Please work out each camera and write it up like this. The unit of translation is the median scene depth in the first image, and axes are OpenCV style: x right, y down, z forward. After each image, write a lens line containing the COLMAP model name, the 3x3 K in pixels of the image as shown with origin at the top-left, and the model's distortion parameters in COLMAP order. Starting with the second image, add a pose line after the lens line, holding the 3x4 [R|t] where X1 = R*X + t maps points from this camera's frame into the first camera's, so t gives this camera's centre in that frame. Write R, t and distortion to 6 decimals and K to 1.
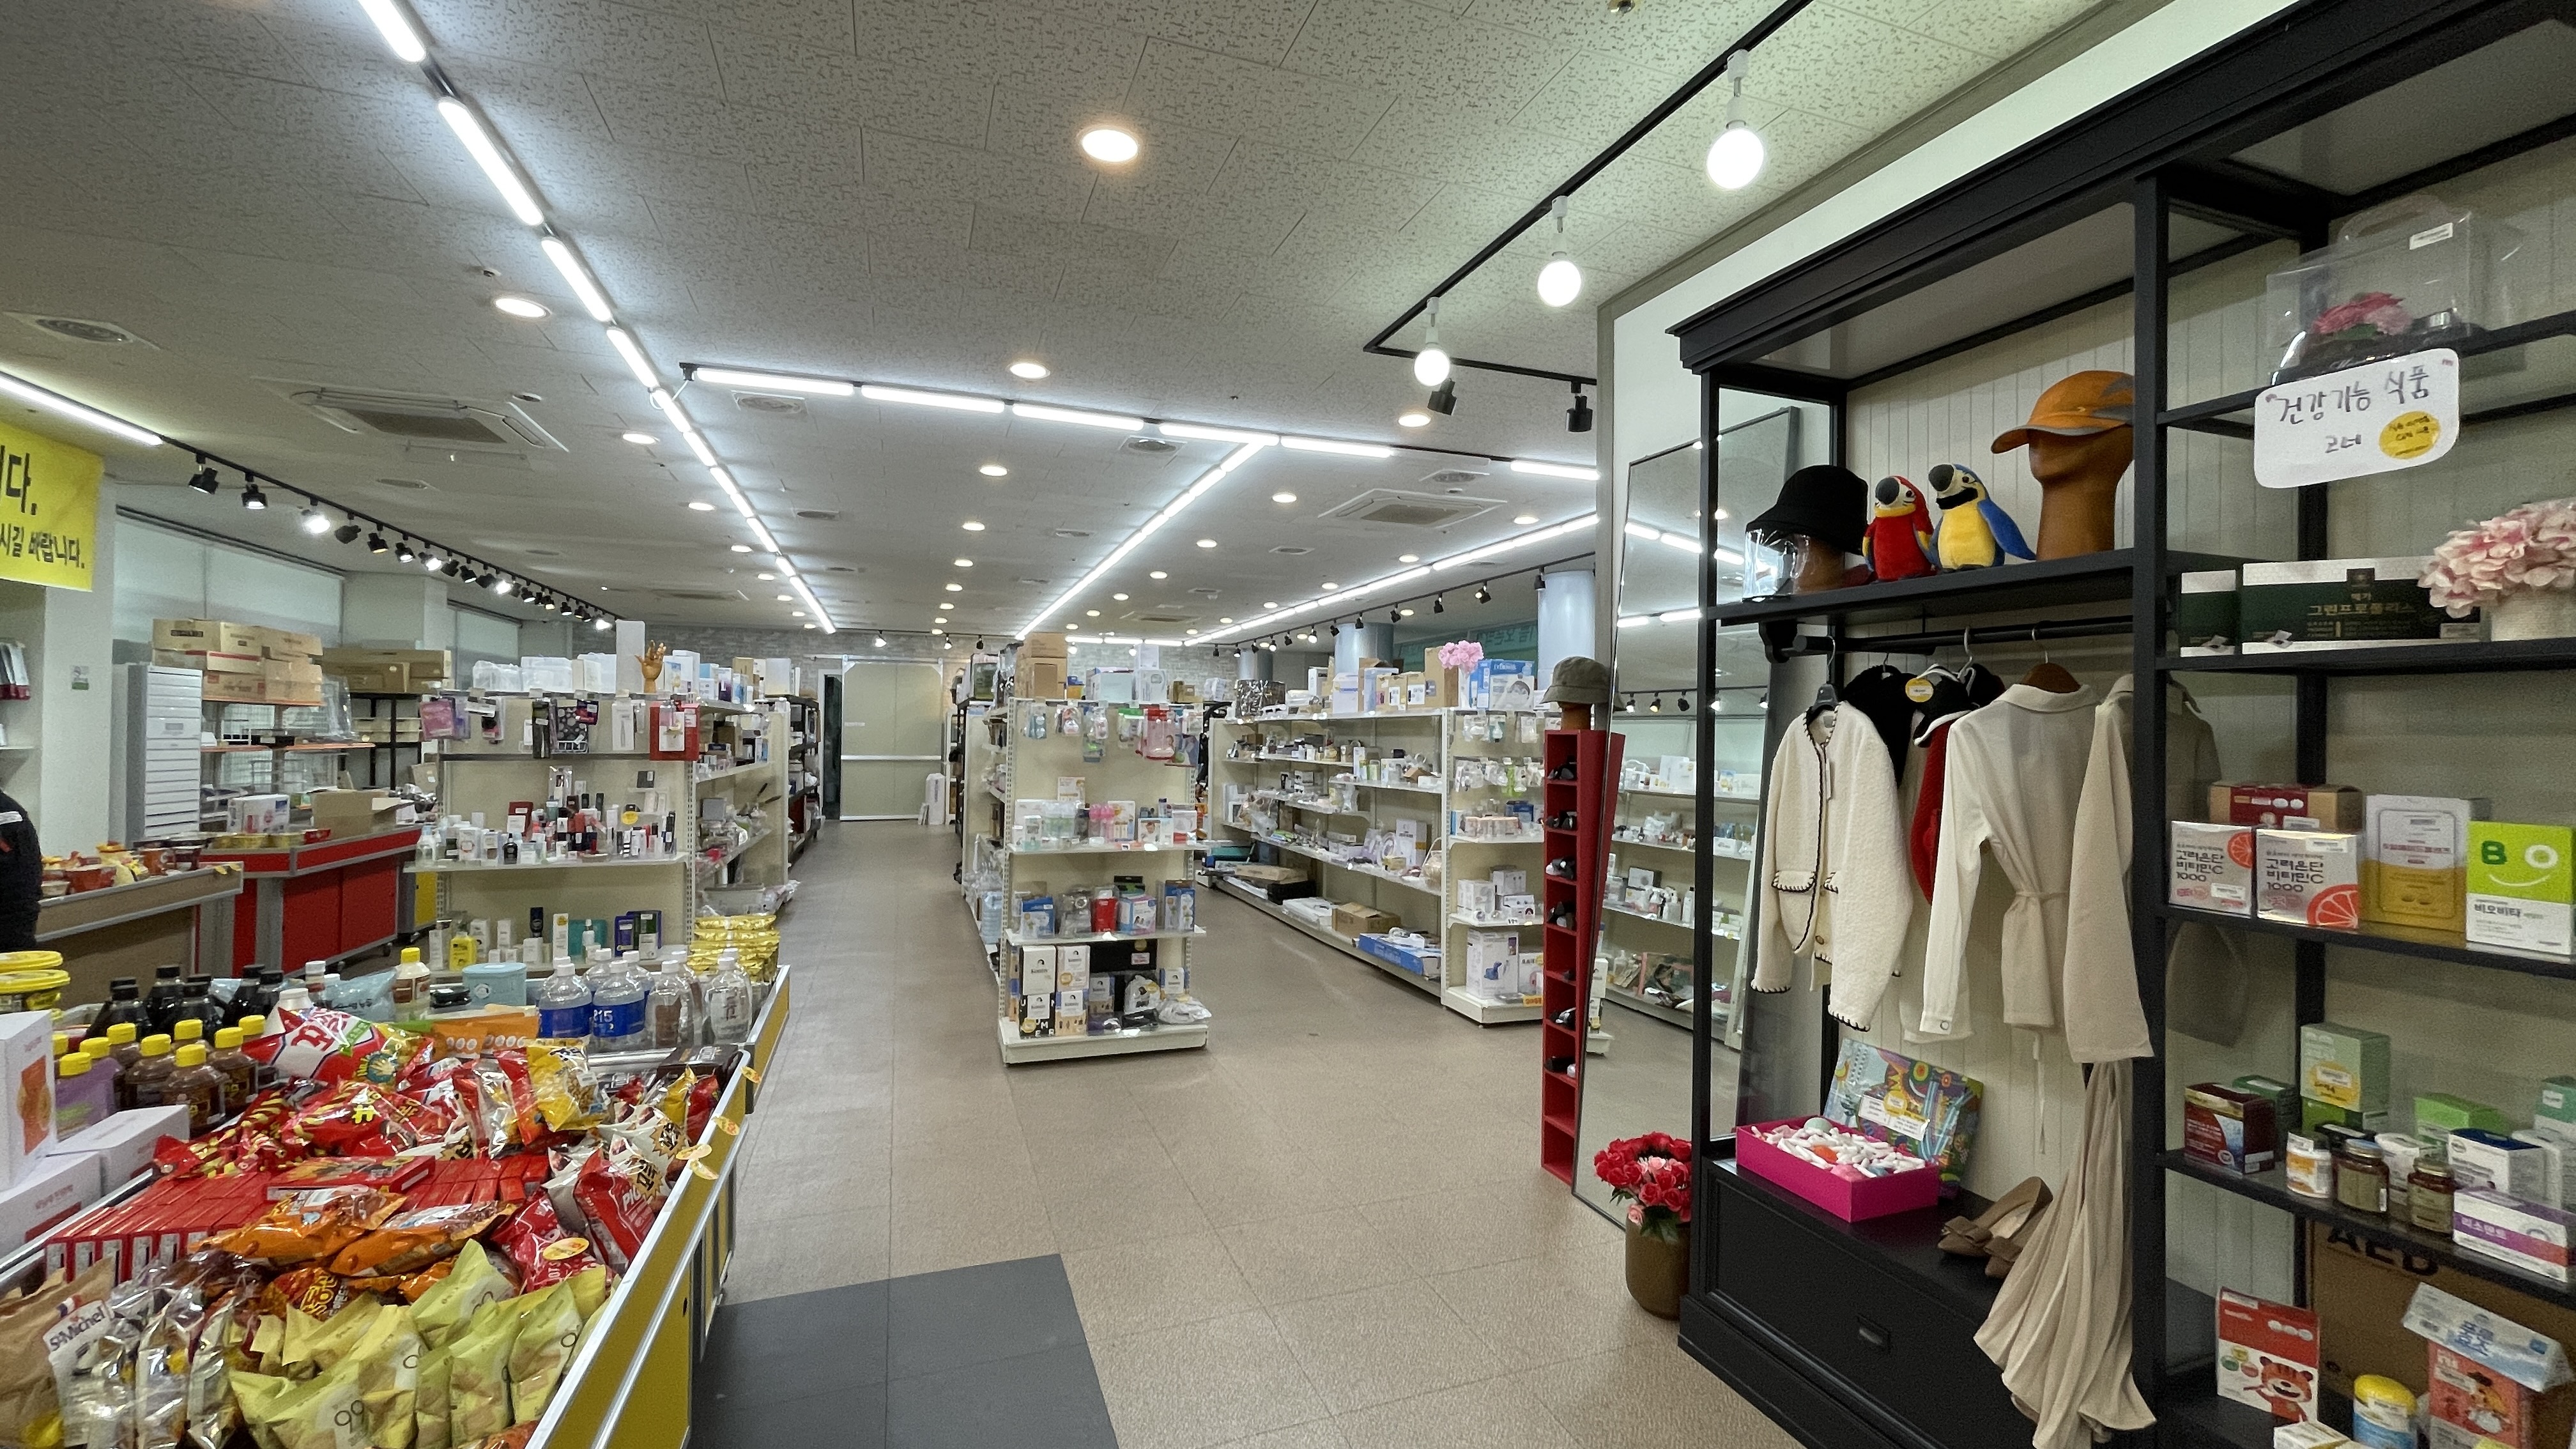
lens RADIAL K [[1049.1, 0, 1288.0], [0, 1049.1, 724.5], [0, 0, 1]] dist [-0.000111, -0.004248]
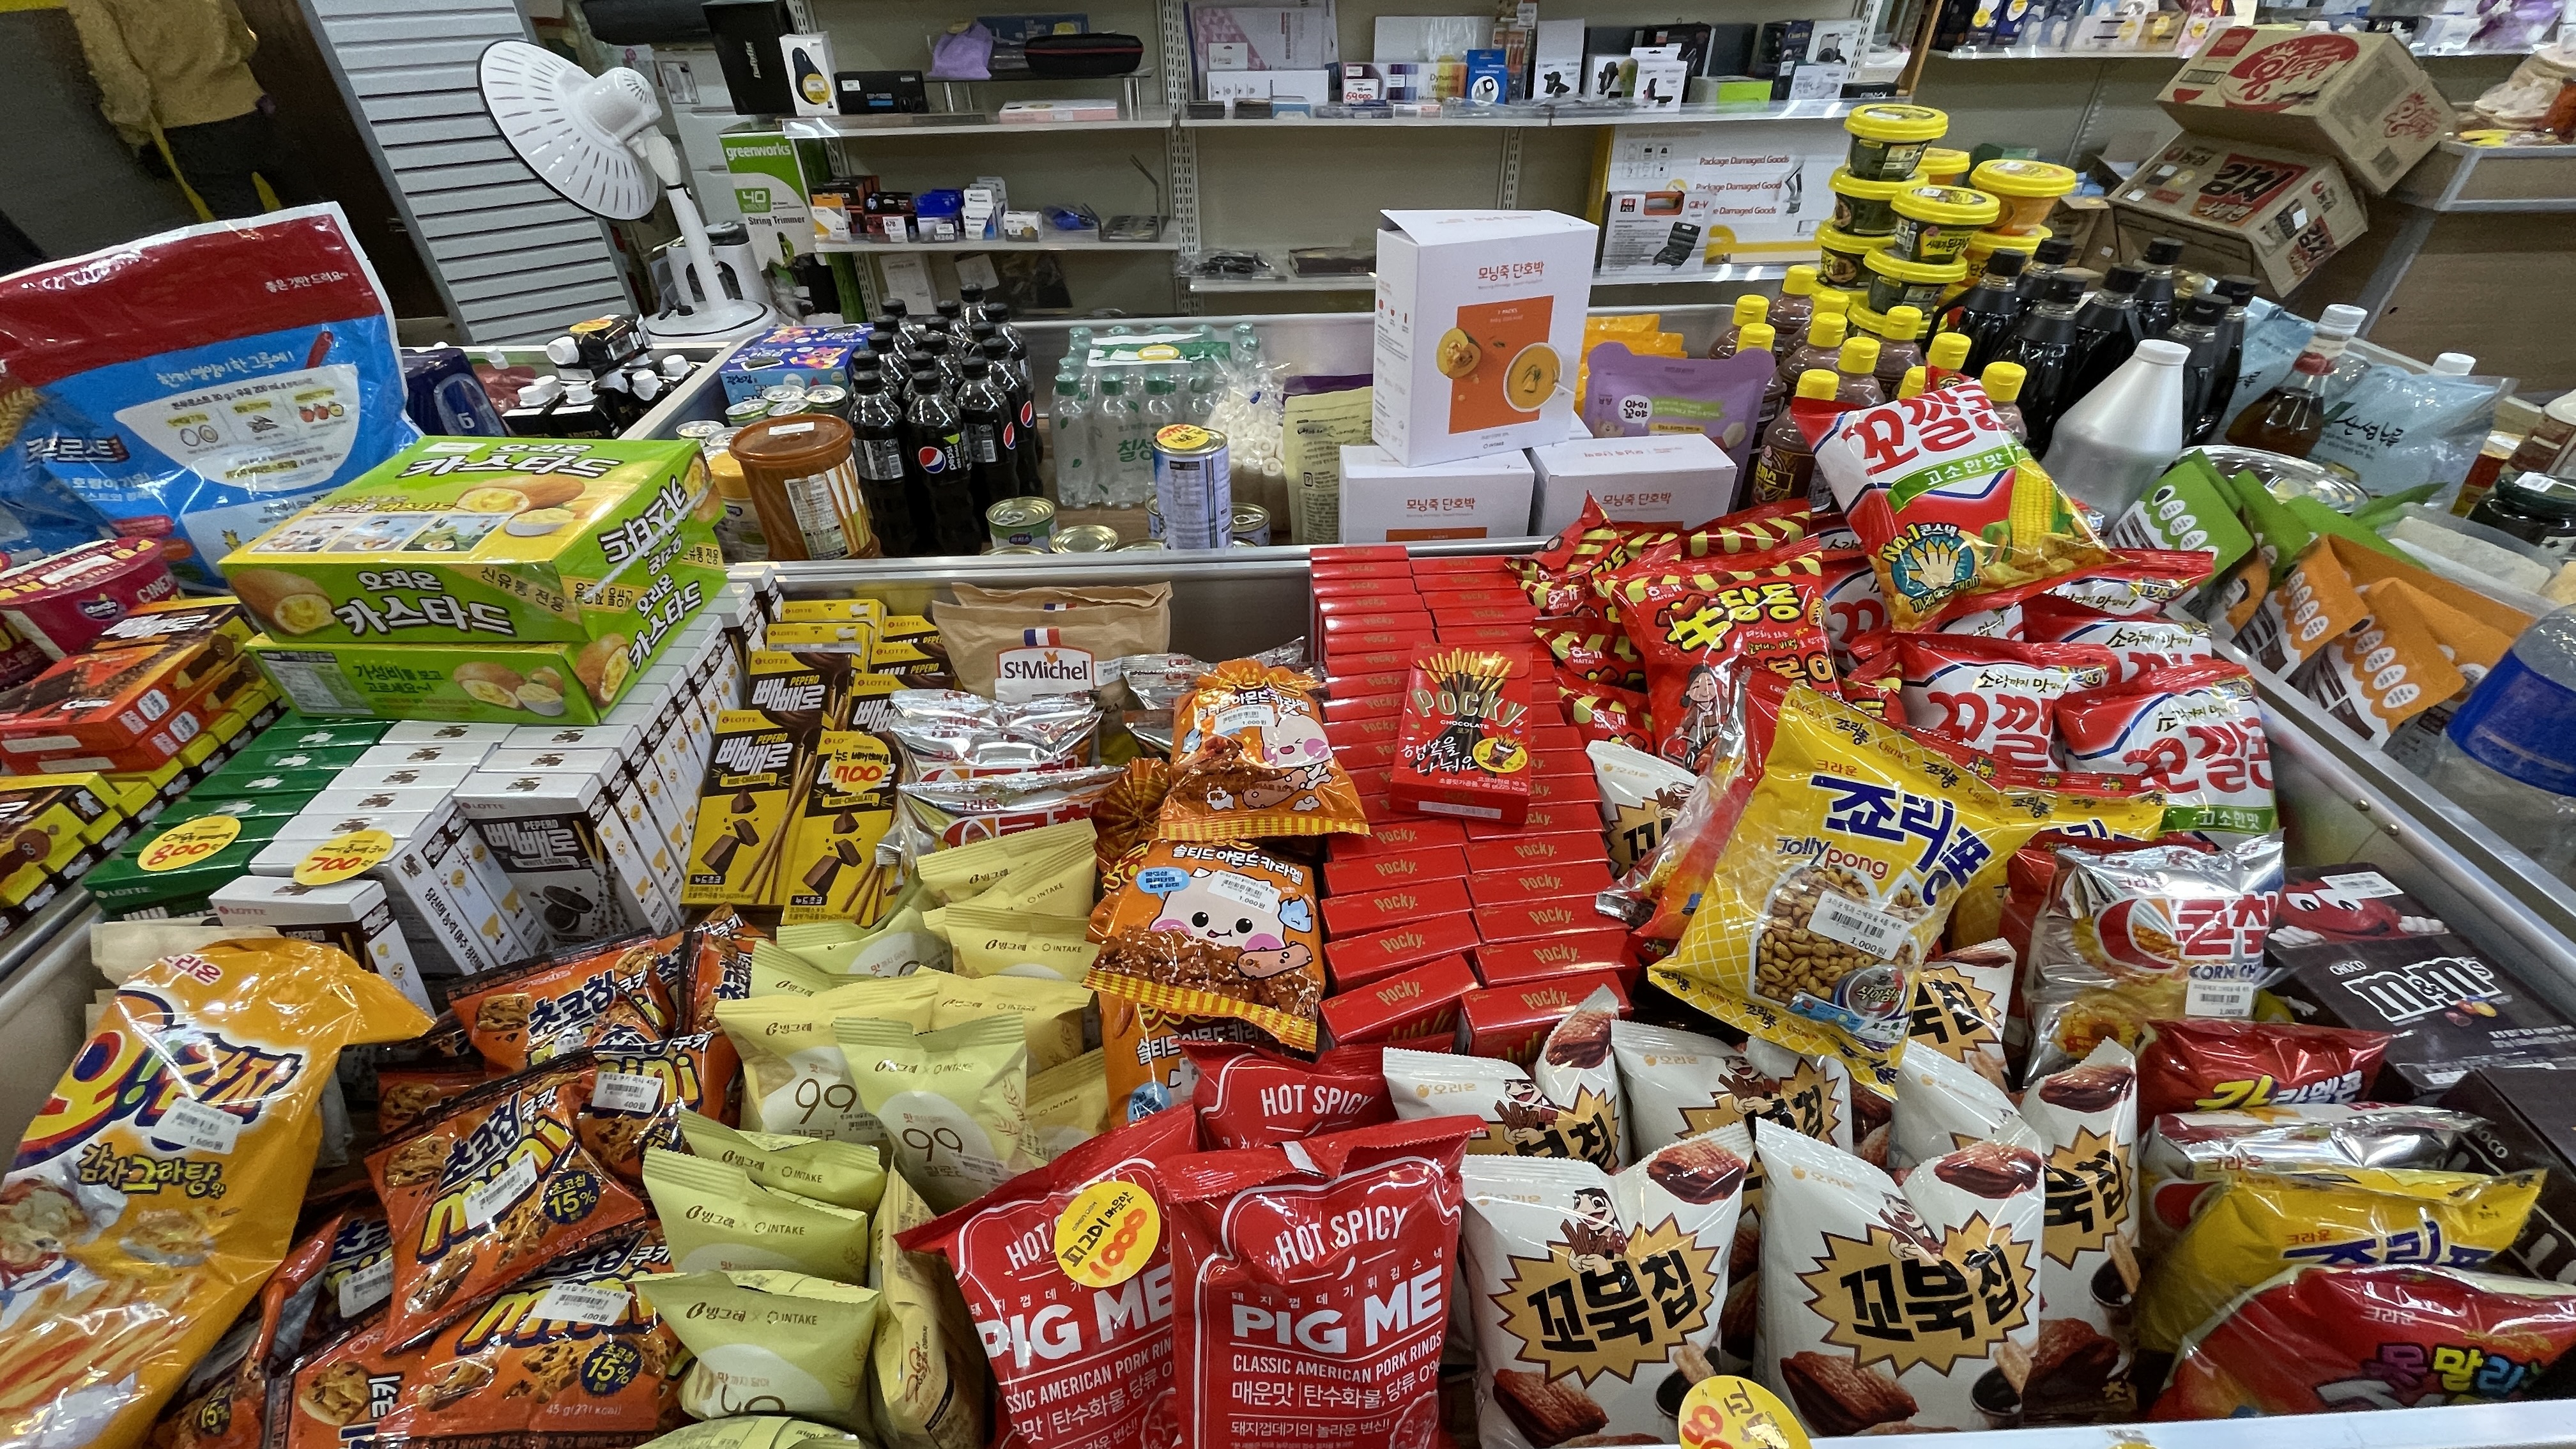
lens RADIAL K [[1049.1, 0, 1288.0], [0, 1049.1, 724.5], [0, 0, 1]] dist [-0.000111, -0.004248]
pose [[-0.305425, 0.570497, -0.762397, -0.563455], [0.016550, 0.803714, 0.594785, 0.158461], [0.952072, 0.169044, -0.254916, 1.196748]]
